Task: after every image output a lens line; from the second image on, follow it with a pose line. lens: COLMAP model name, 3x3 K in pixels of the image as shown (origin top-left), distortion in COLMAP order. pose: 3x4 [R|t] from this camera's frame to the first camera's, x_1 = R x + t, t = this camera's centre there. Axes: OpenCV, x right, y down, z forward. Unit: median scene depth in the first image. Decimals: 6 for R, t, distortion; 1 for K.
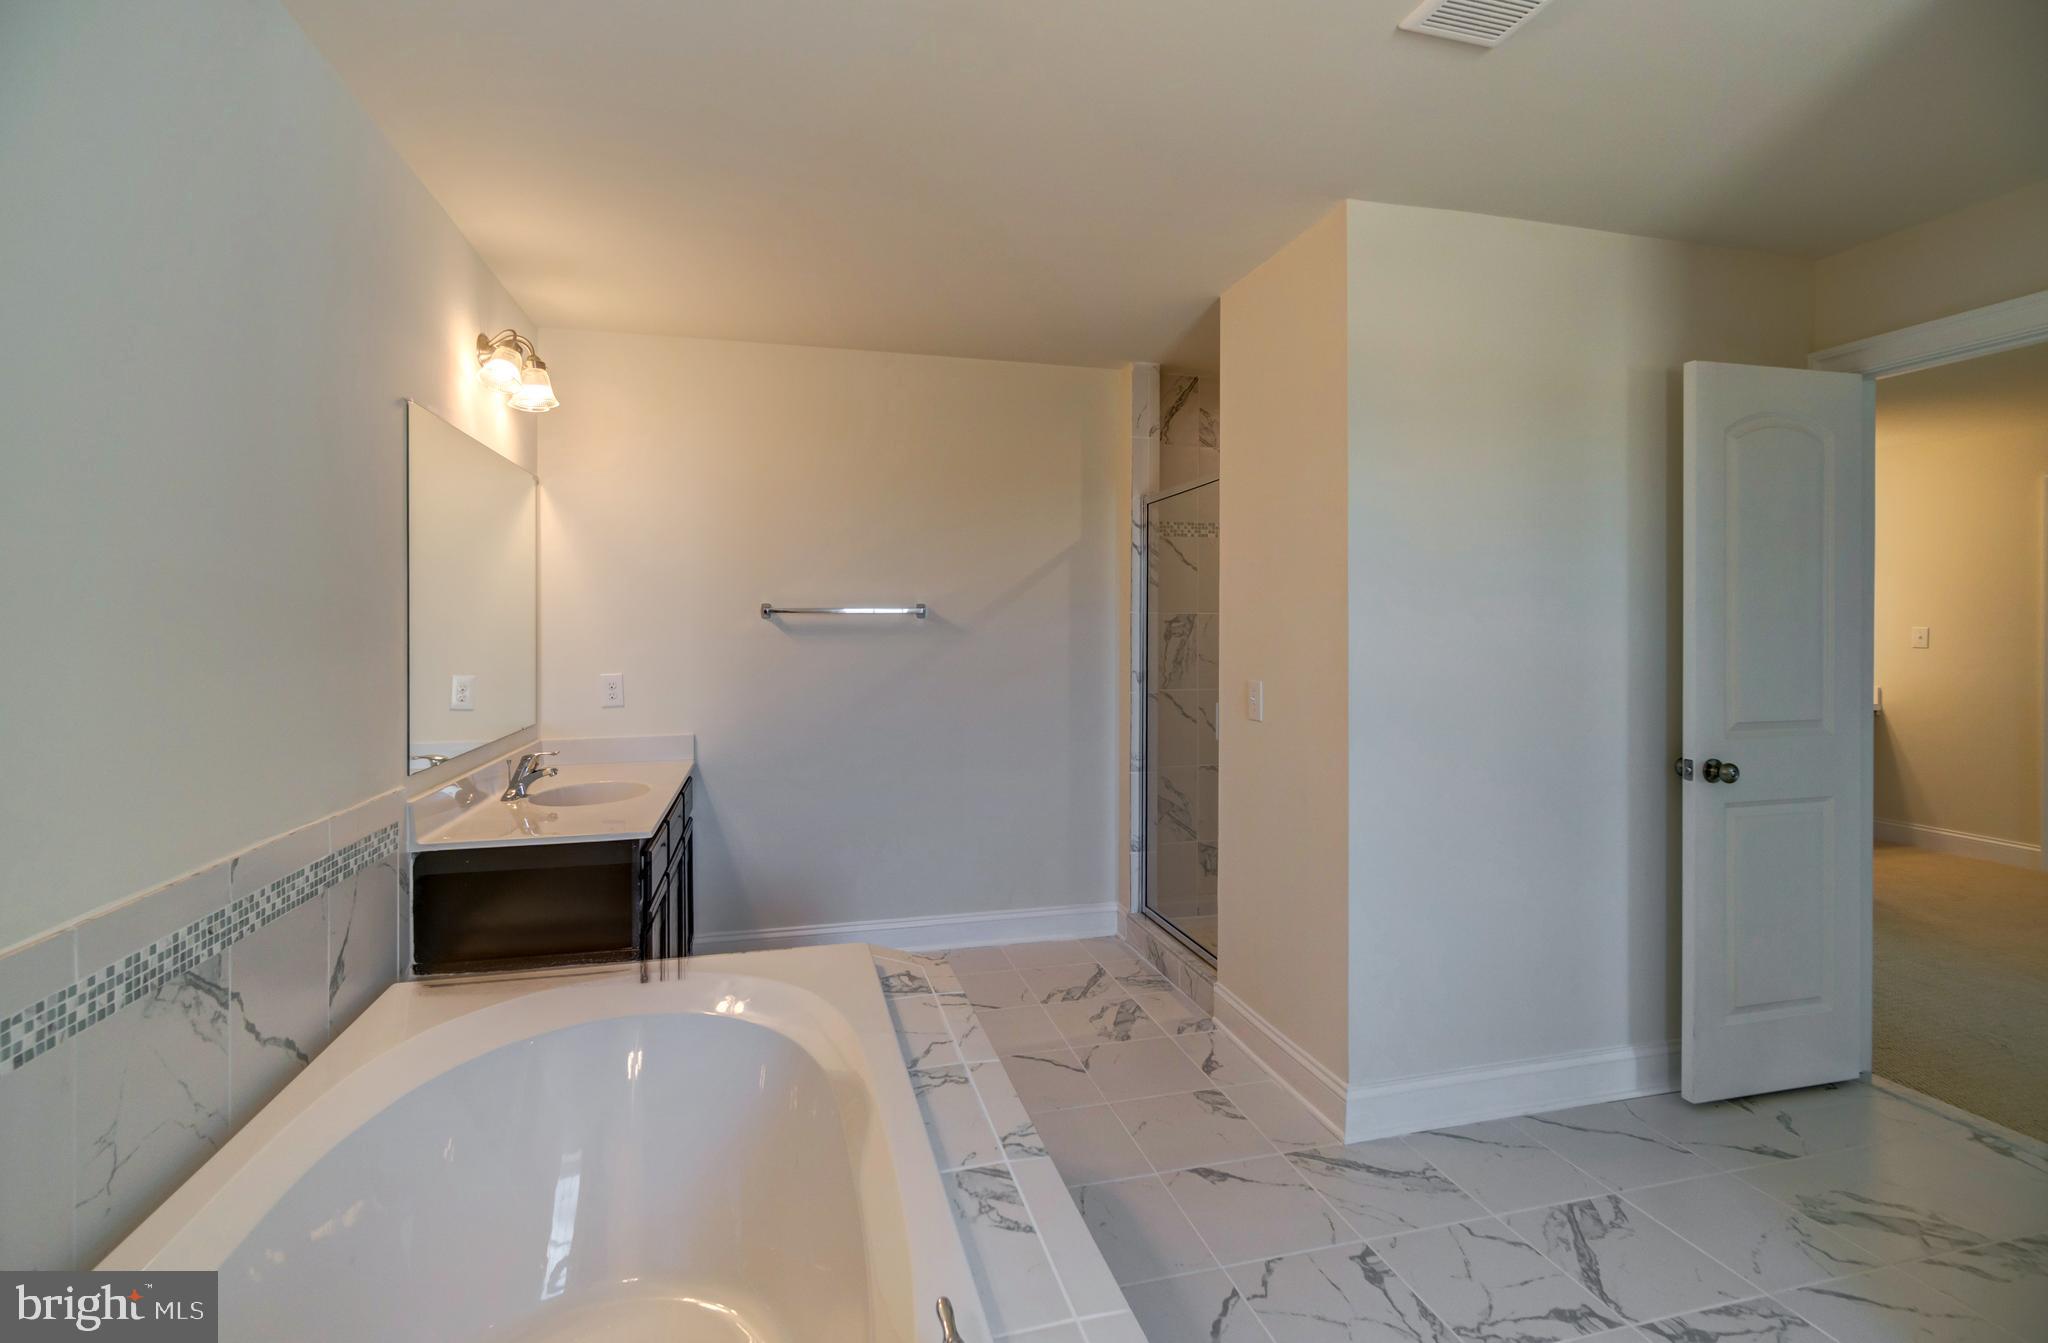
lens RADIAL K [[904.0, 0, 1017.0], [0, 904.0, 623.4], [0, 0, 1]] dist [0.000181, 0.000218]
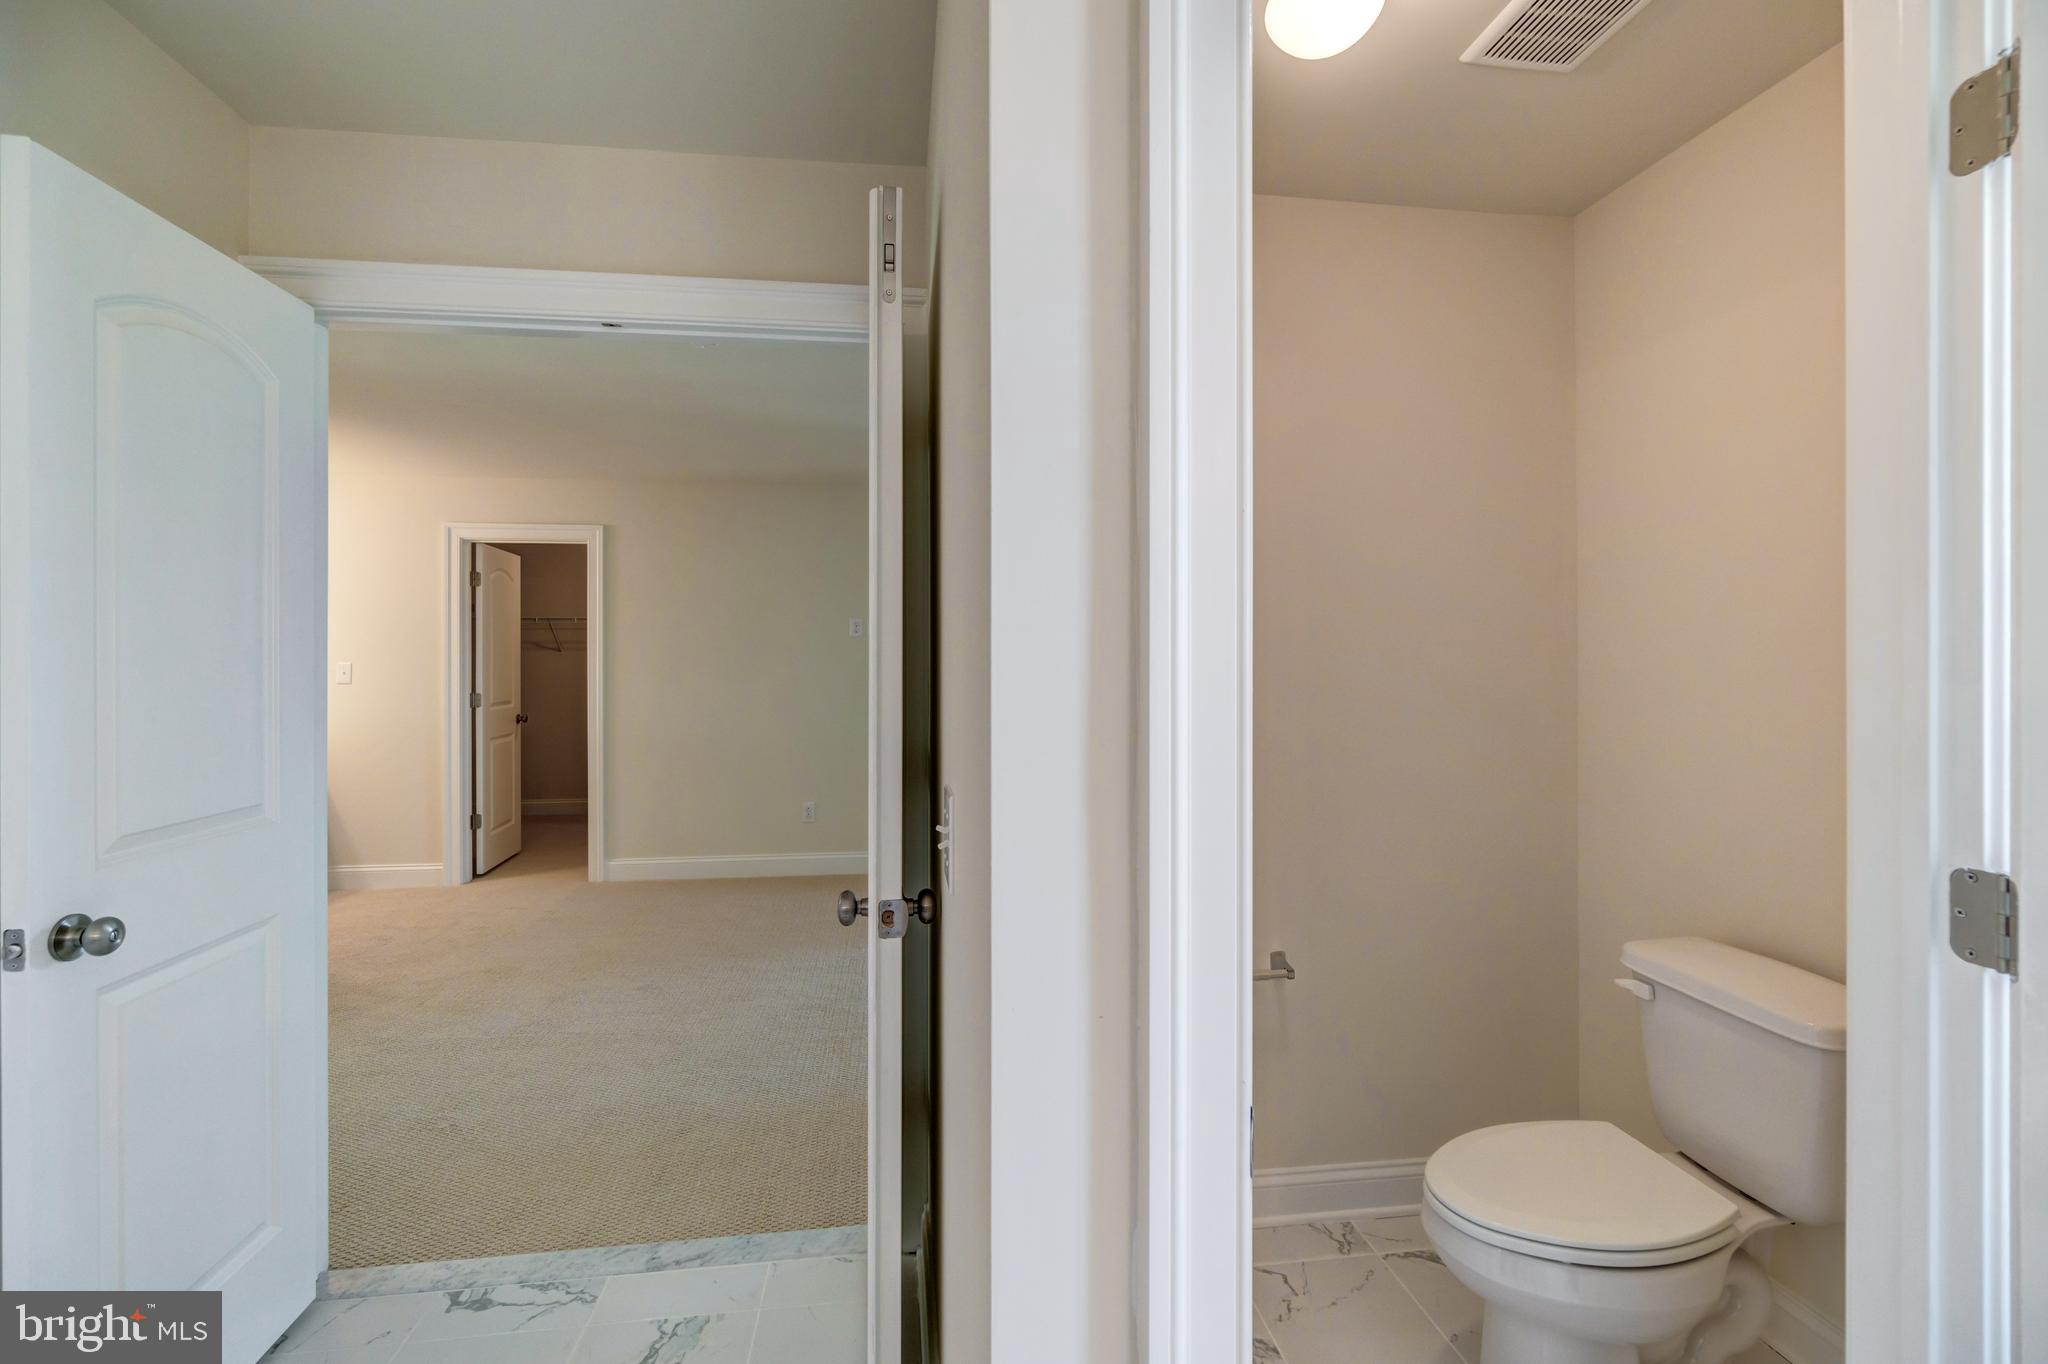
lens RADIAL K [[906.1, 0, 1016.3], [0, 906.1, 671.2], [0, 0, 1]] dist [-0.003016, 0.001169]
pose [[0.131655, -0.012127, 0.991221, 0.314279], [-0.002745, 0.999917, 0.012598, -0.000958], [-0.991292, -0.004380, 0.131611, 0.375073]]
